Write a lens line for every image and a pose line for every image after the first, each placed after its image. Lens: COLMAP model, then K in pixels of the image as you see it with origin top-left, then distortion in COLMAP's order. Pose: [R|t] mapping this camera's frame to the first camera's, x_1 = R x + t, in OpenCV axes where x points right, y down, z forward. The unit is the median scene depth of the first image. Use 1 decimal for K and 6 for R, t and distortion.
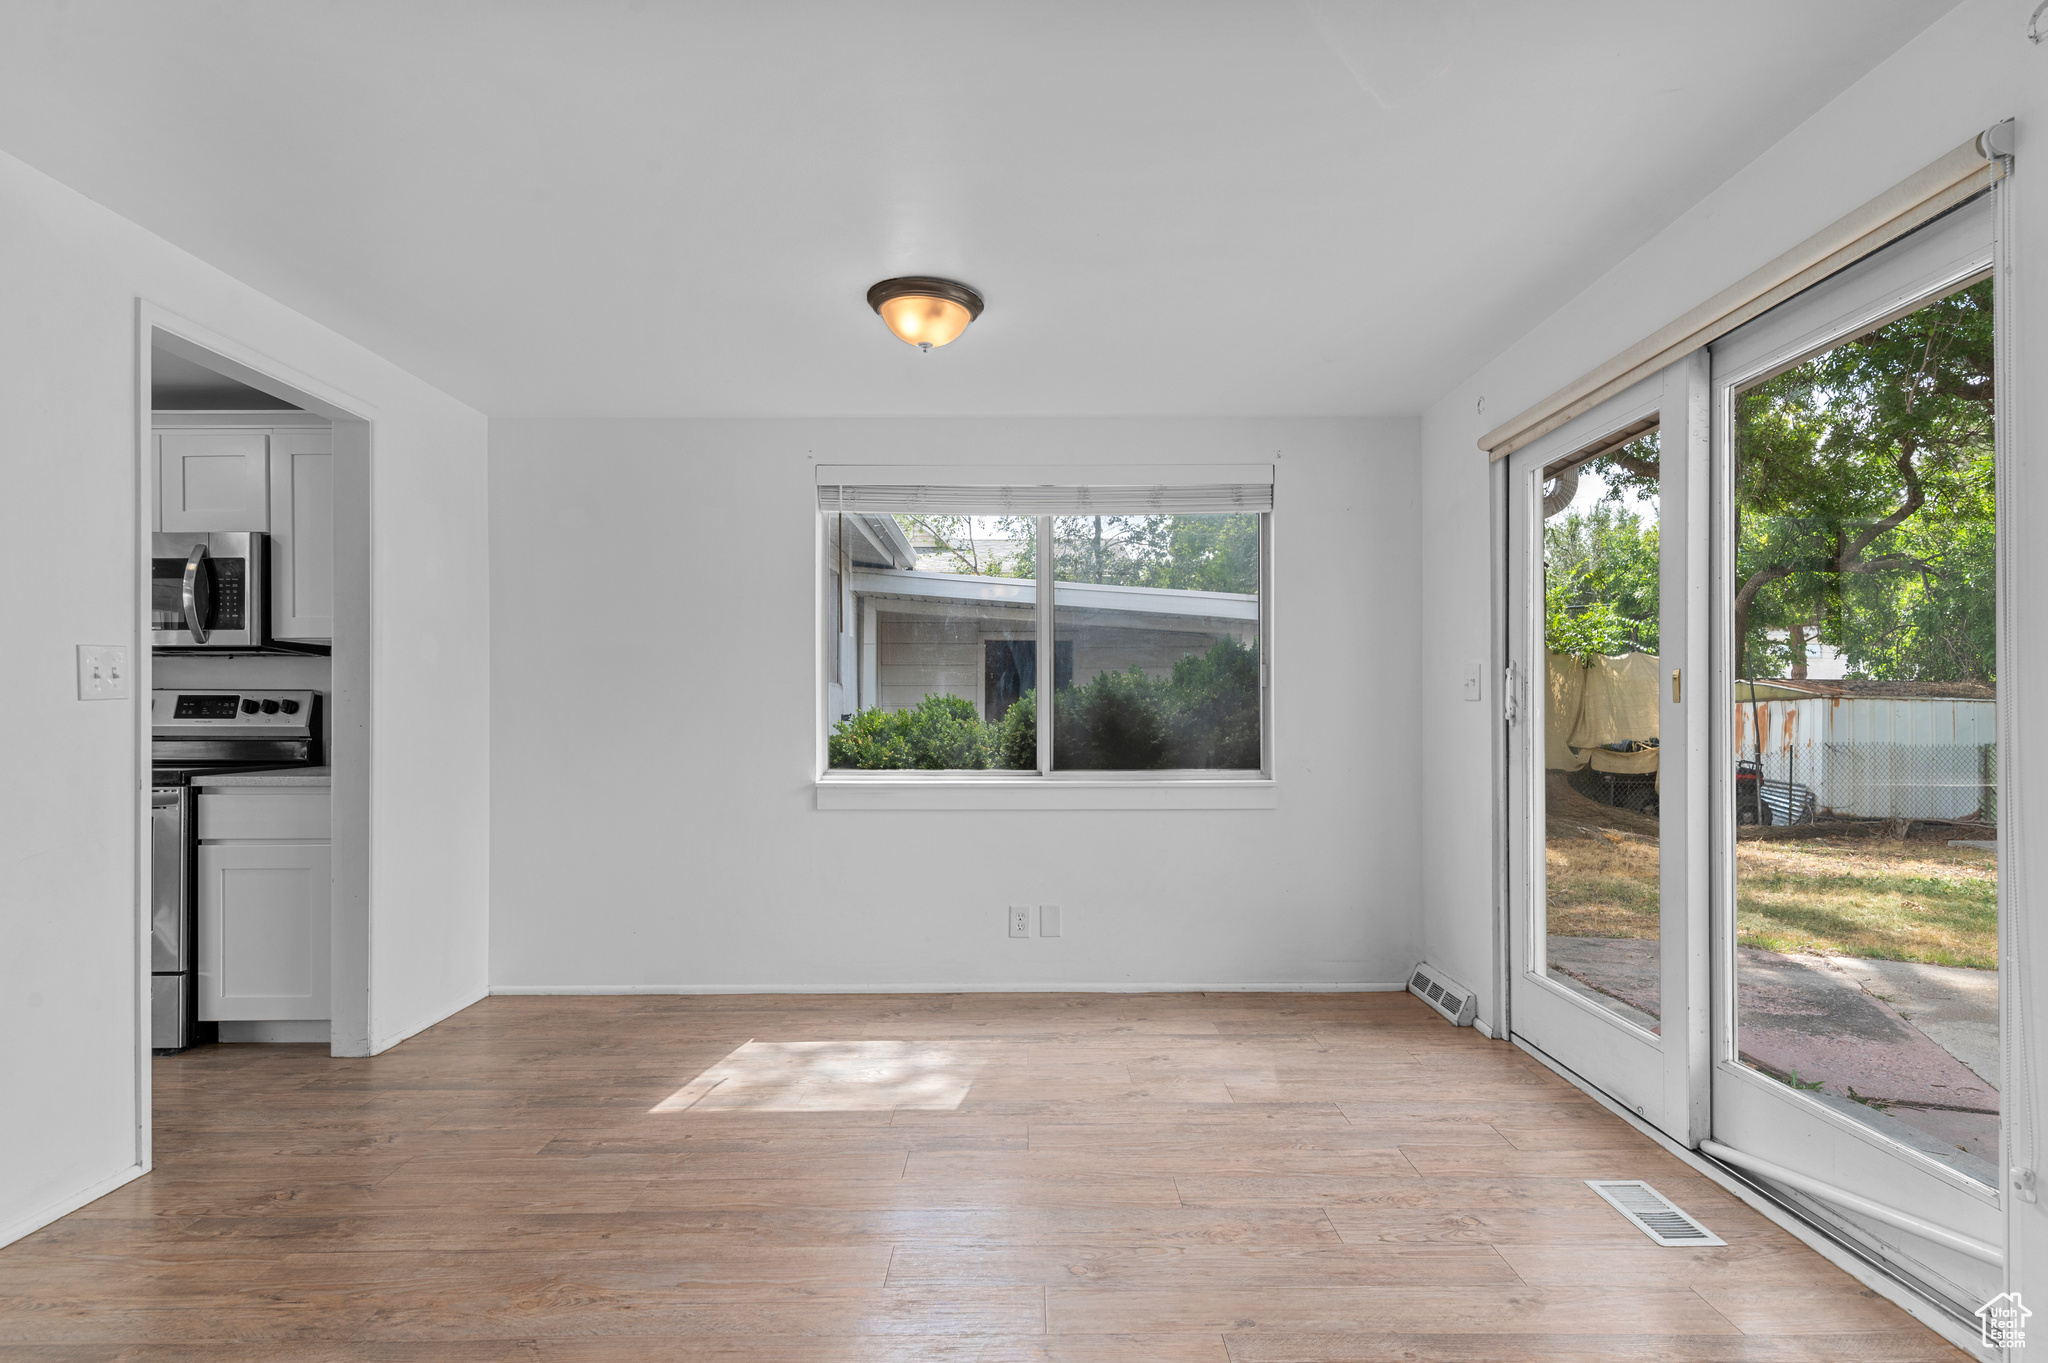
lens RADIAL K [[1043.8, 0, 1000.7], [0, 1043.8, 710.8], [0, 0, 1]] dist [0.019121, -0.004887]
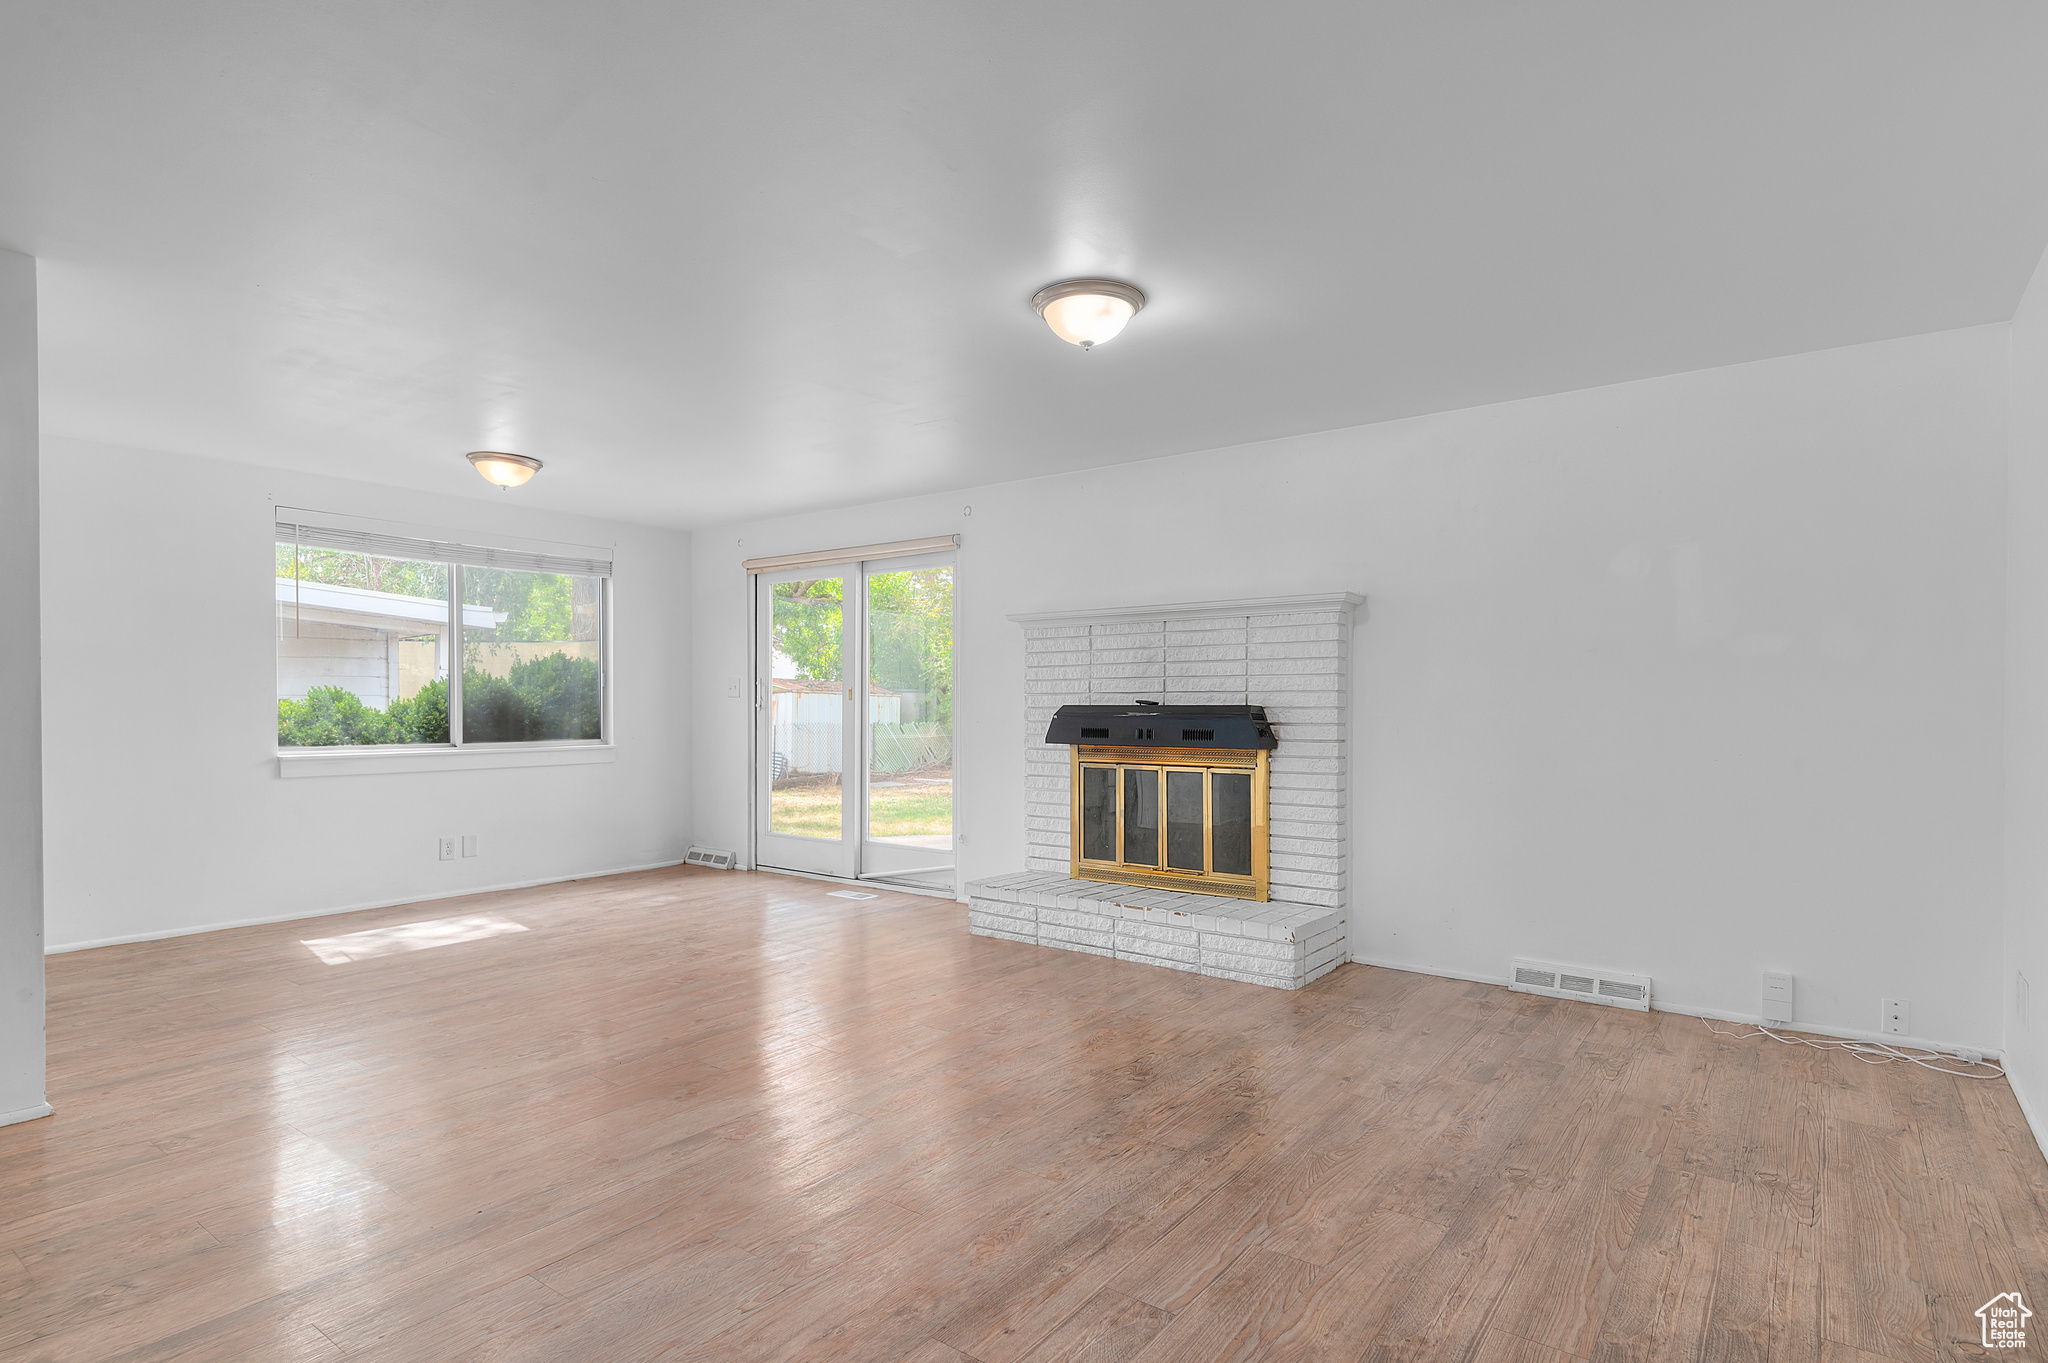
lens RADIAL K [[1043.8, 0, 1076.3], [0, 1043.8, 707.8], [0, 0, 1]] dist [0.019121, -0.004887]
pose [[0.570563, -0.000394, 0.821254, -0.647944], [-0.006879, 0.999963, 0.005259, -0.004385], [-0.821225, -0.008650, 0.570539, -0.507215]]
